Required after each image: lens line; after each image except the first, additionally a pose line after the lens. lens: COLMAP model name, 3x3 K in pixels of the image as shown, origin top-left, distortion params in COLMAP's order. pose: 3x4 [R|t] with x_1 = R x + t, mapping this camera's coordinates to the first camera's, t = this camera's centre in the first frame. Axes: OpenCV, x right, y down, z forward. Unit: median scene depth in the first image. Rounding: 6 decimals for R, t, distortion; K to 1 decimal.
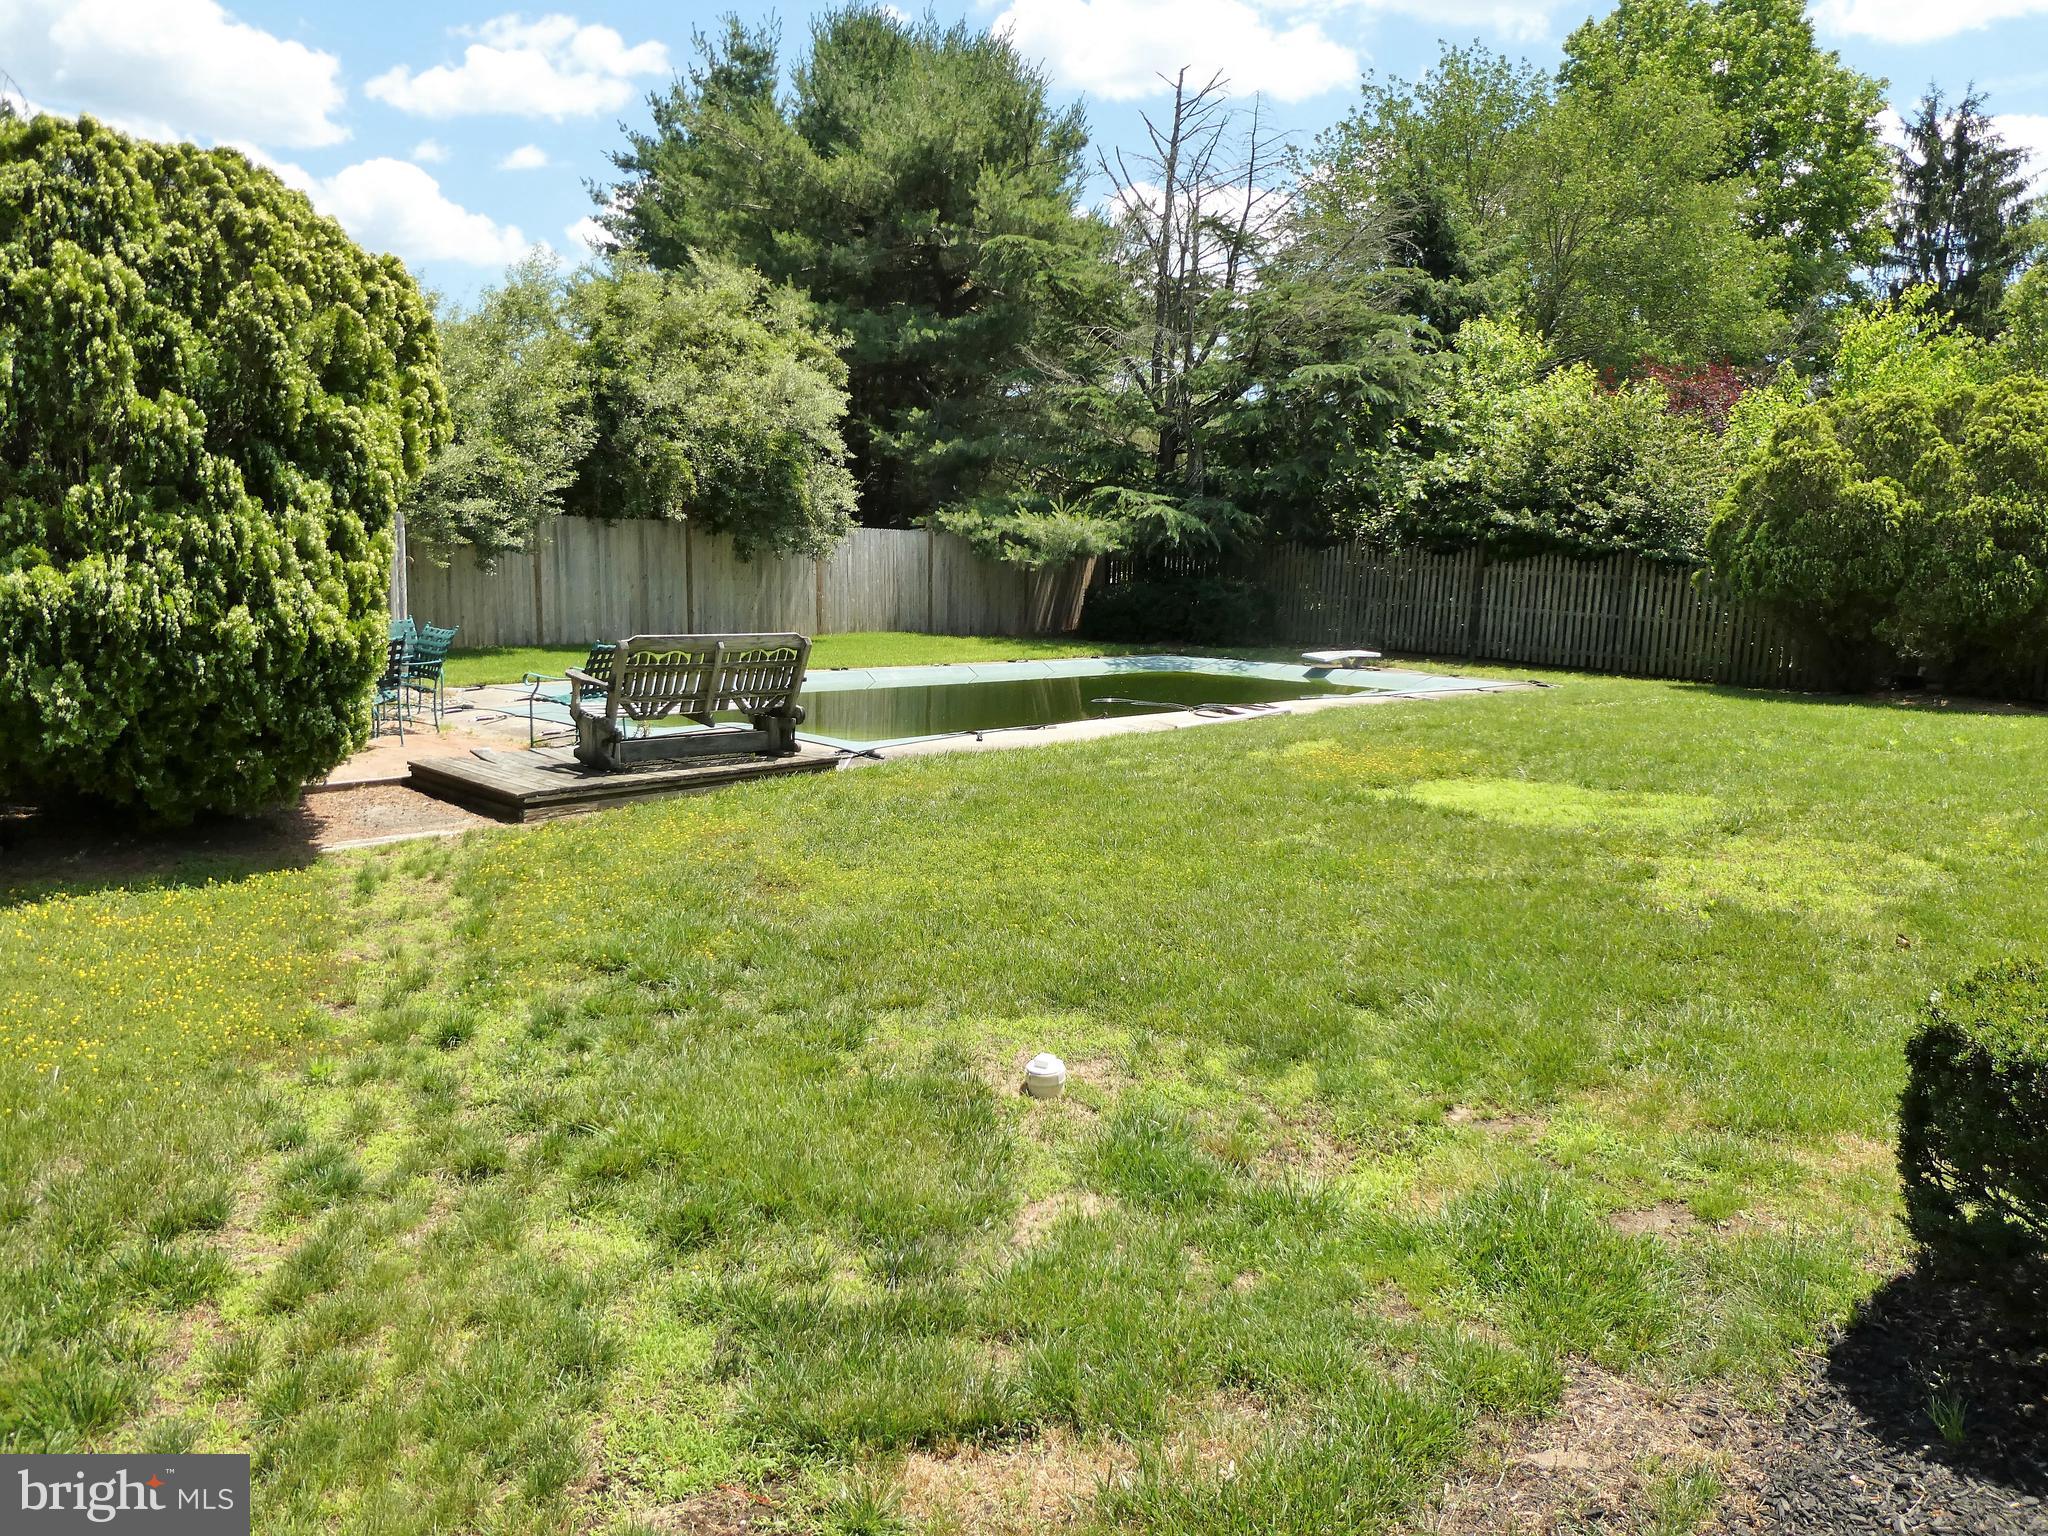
lens RADIAL K [[1453.5, 0, 1025.4], [0, 1453.5, 768.1], [0, 0, 1]] dist [0.002732, -0.011962]
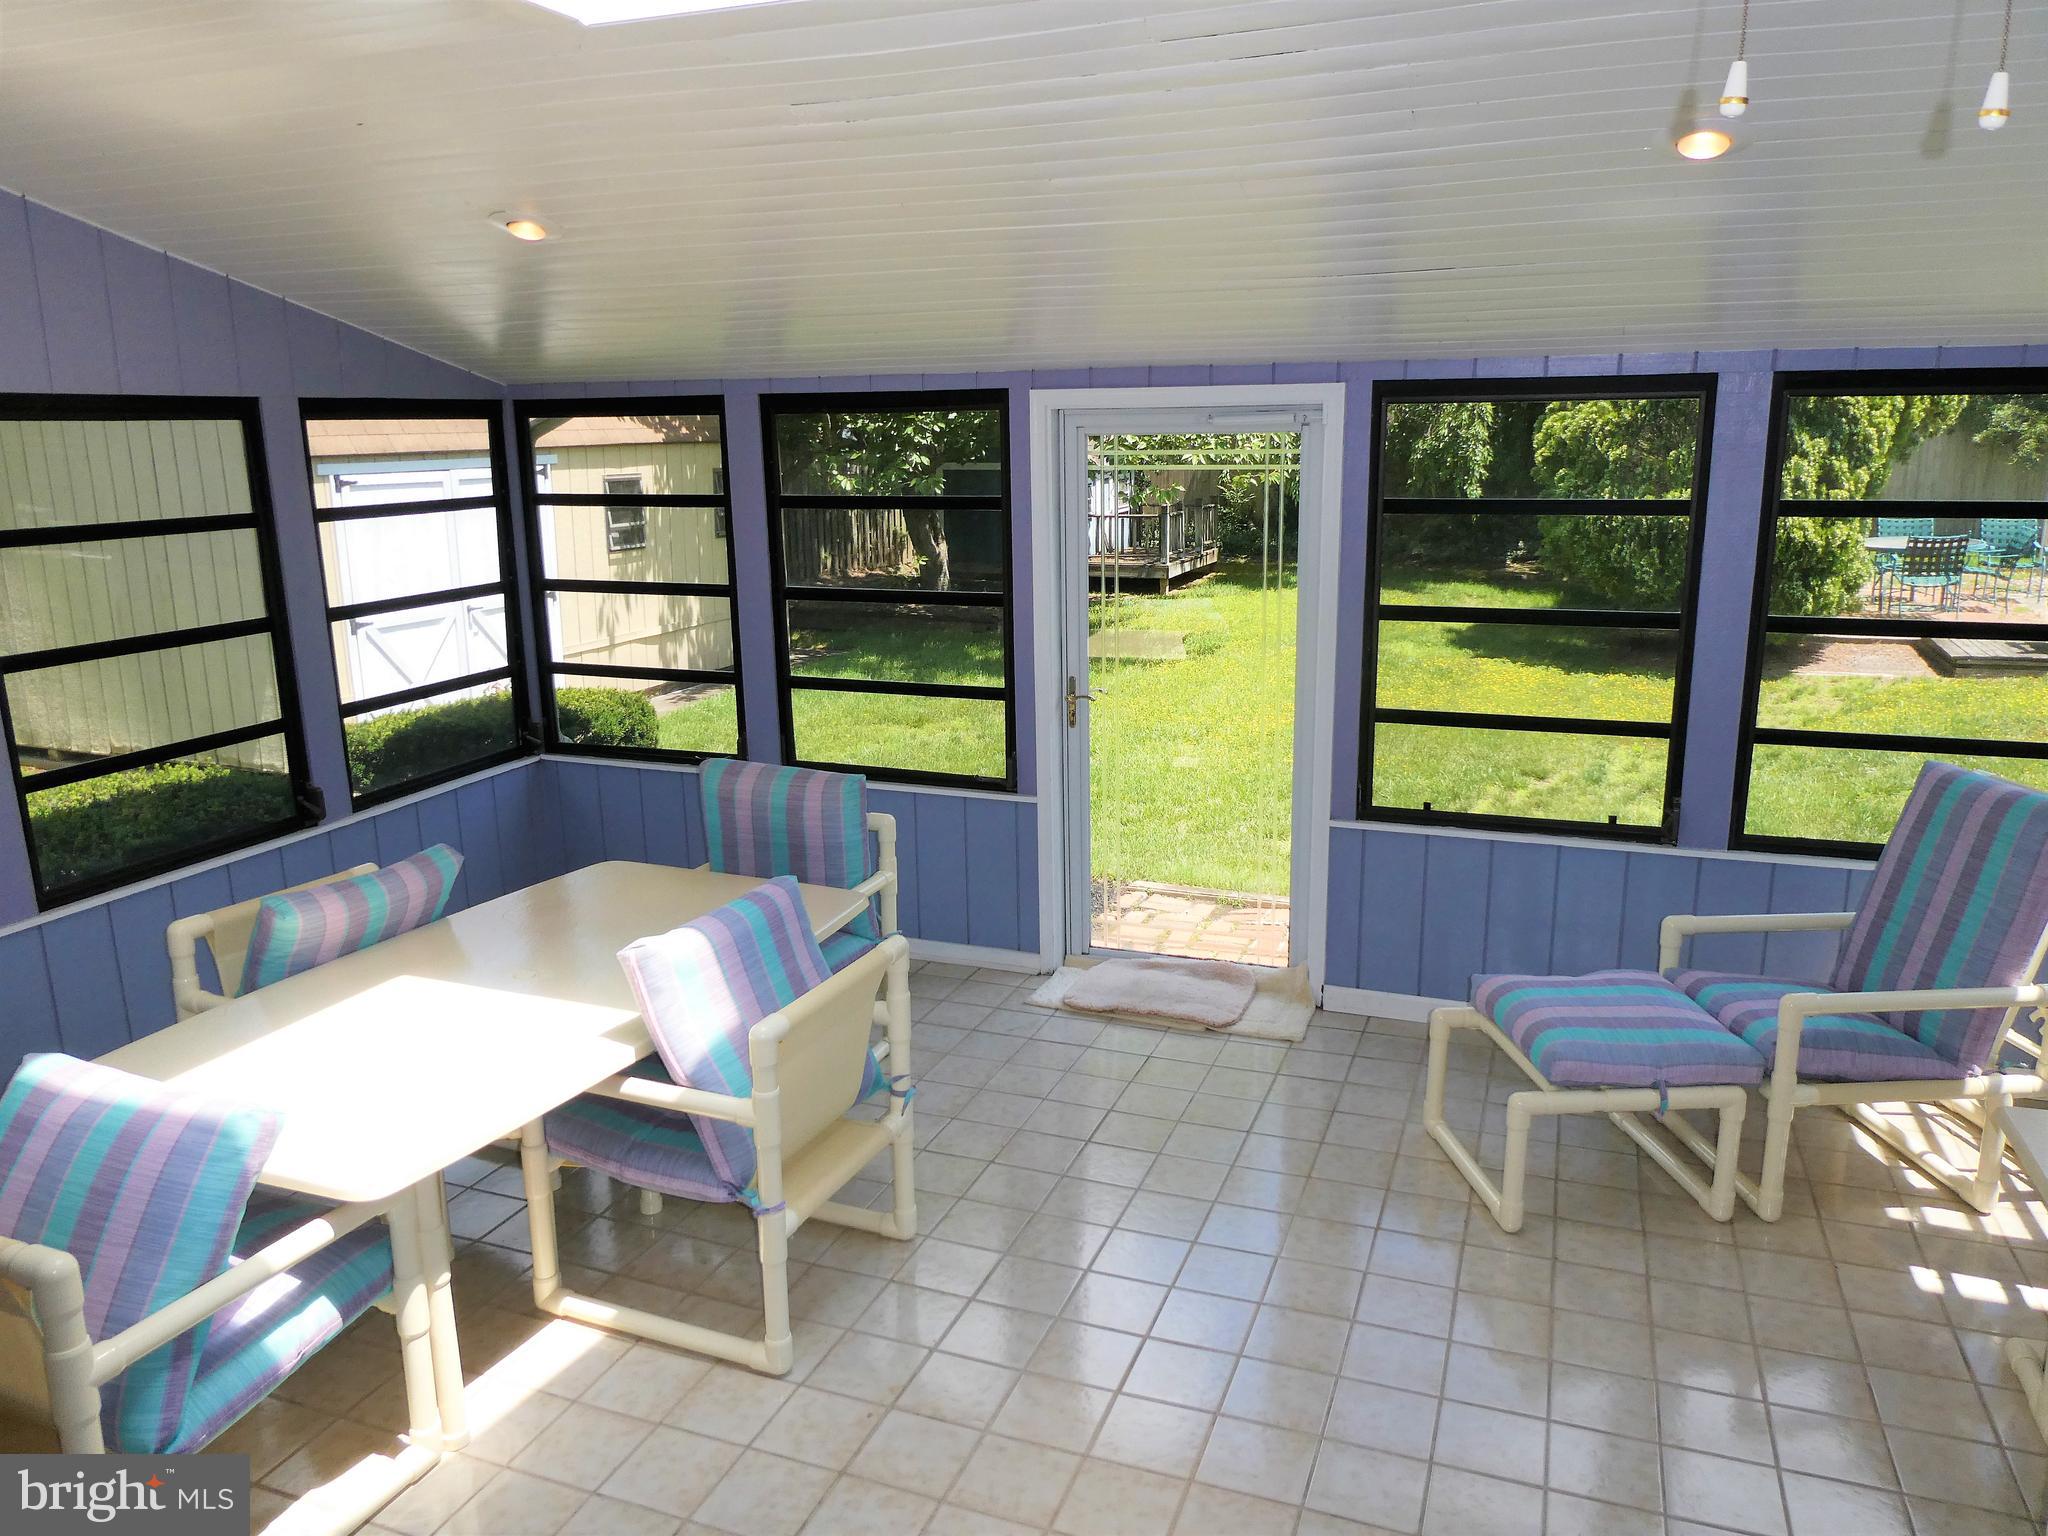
lens RADIAL K [[1453.5, 0, 1023.1], [0, 1453.5, 762.6], [0, 0, 1]] dist [0.002732, -0.011962]
pose [[0.391160, 0.174059, -0.903713, 0.727025], [-0.100782, 0.984148, 0.145929, 0.006971], [0.914788, 0.033997, 0.402502, -0.458168]]
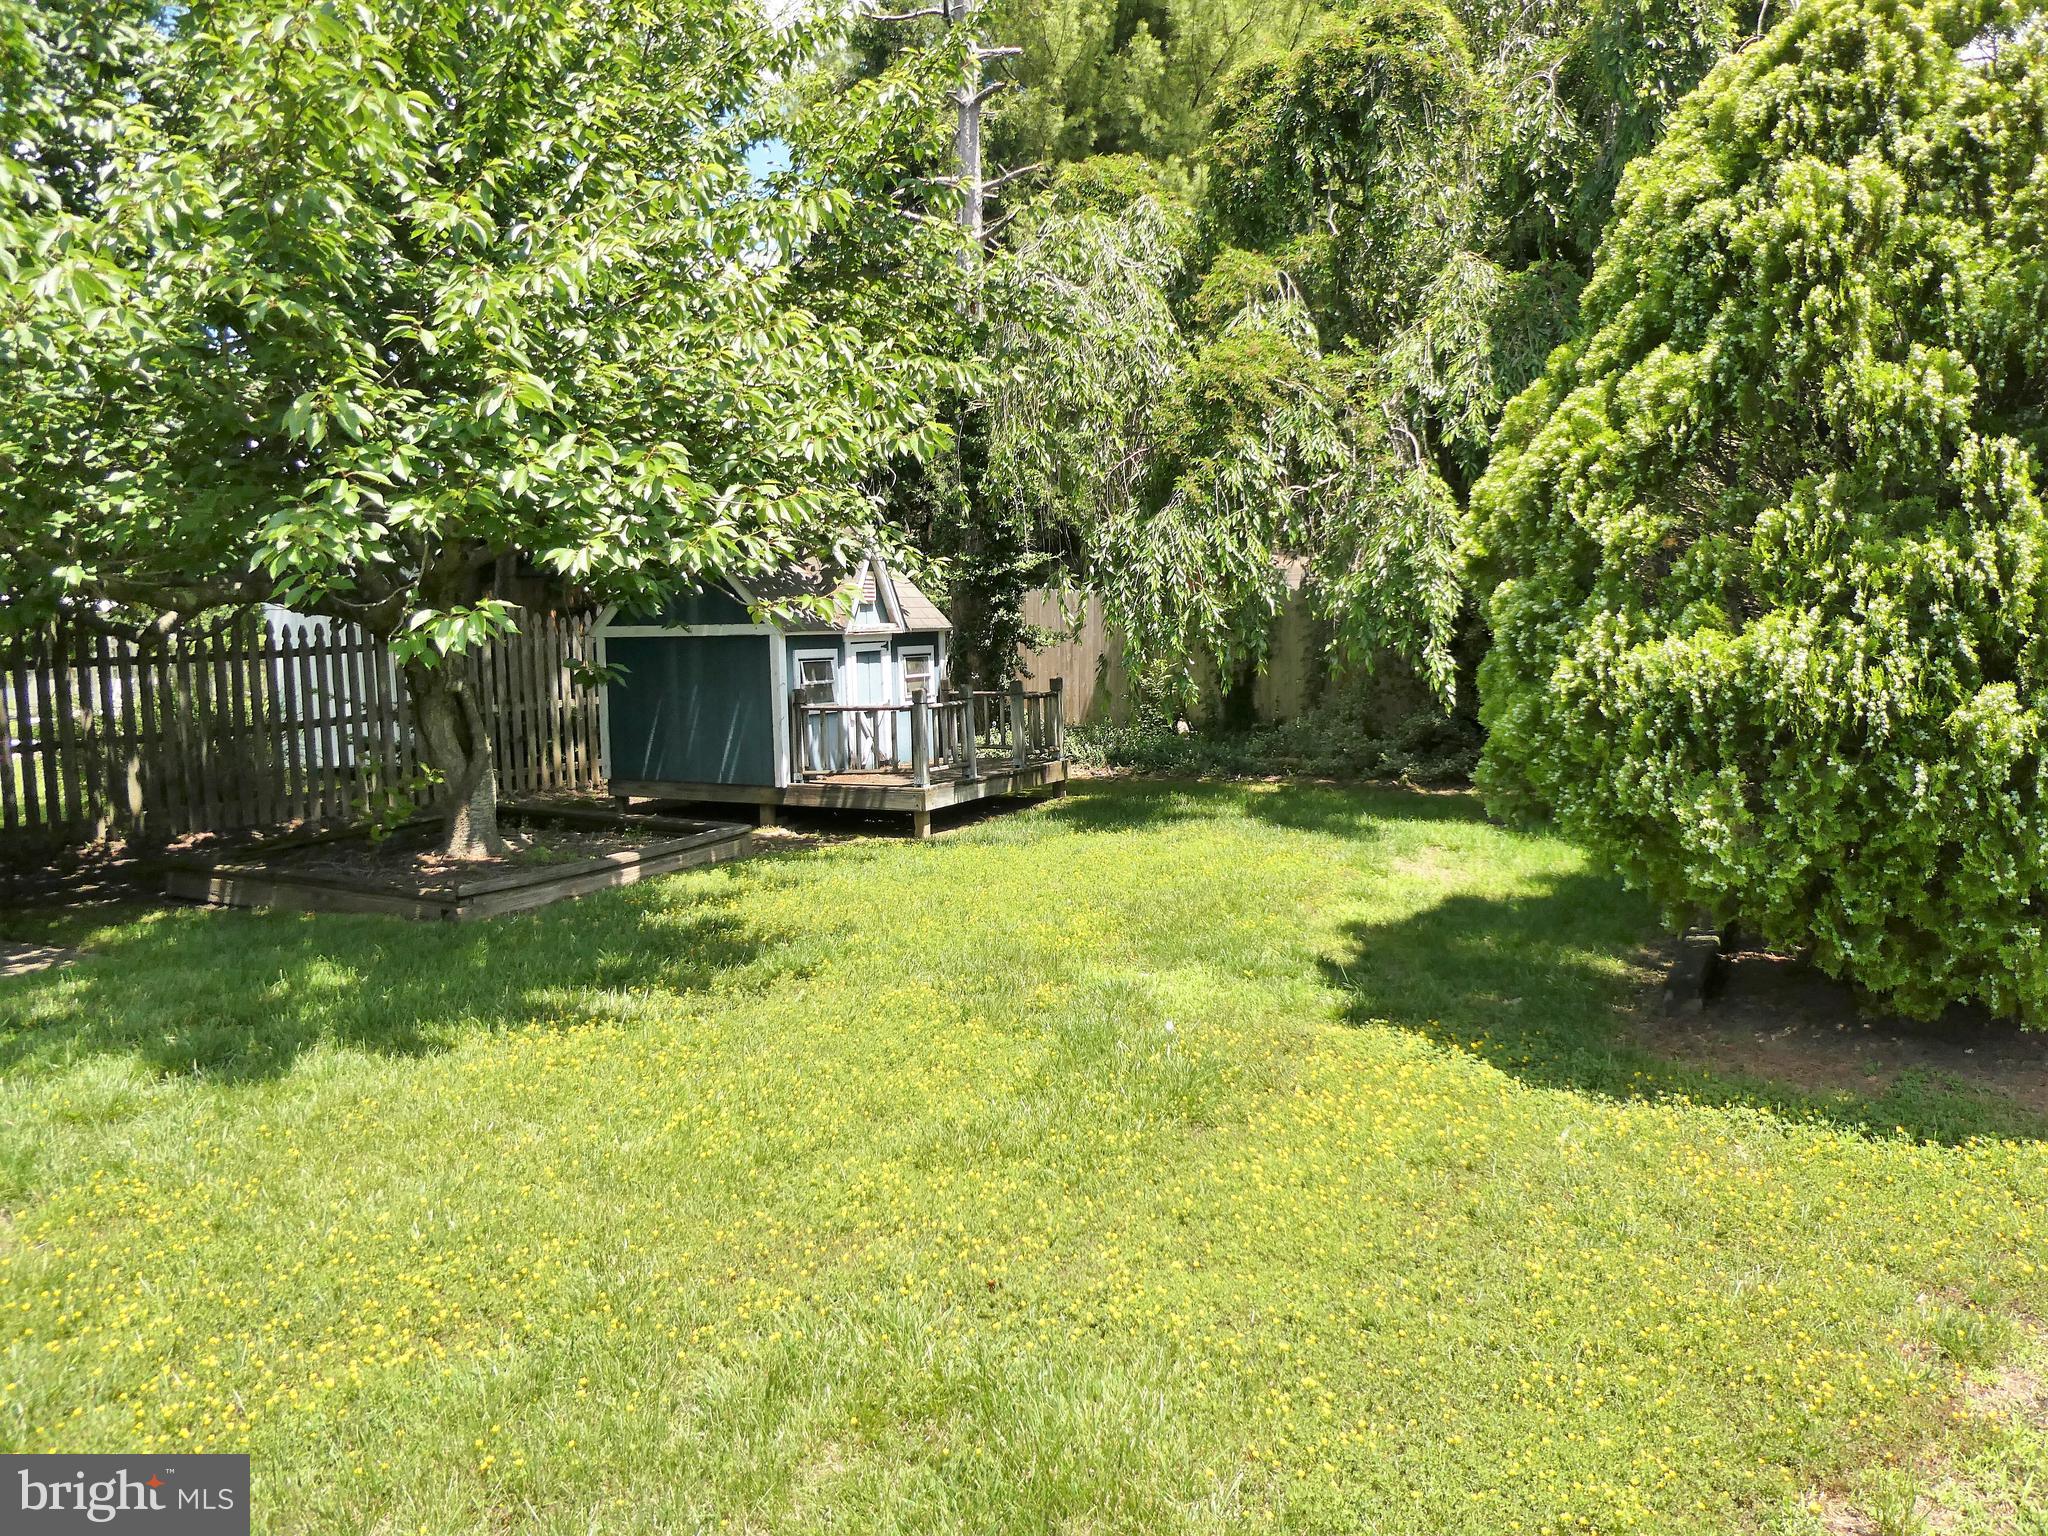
lens RADIAL K [[1453.5, 0, 1032.2], [0, 1453.5, 767.9], [0, 0, 1]] dist [0.002732, -0.011962]
pose [[0.312450, 0.048267, -0.948707, -0.105397], [-0.098714, 0.994951, 0.018109, -0.050777], [0.944791, 0.087993, 0.315637, 0.456933]]
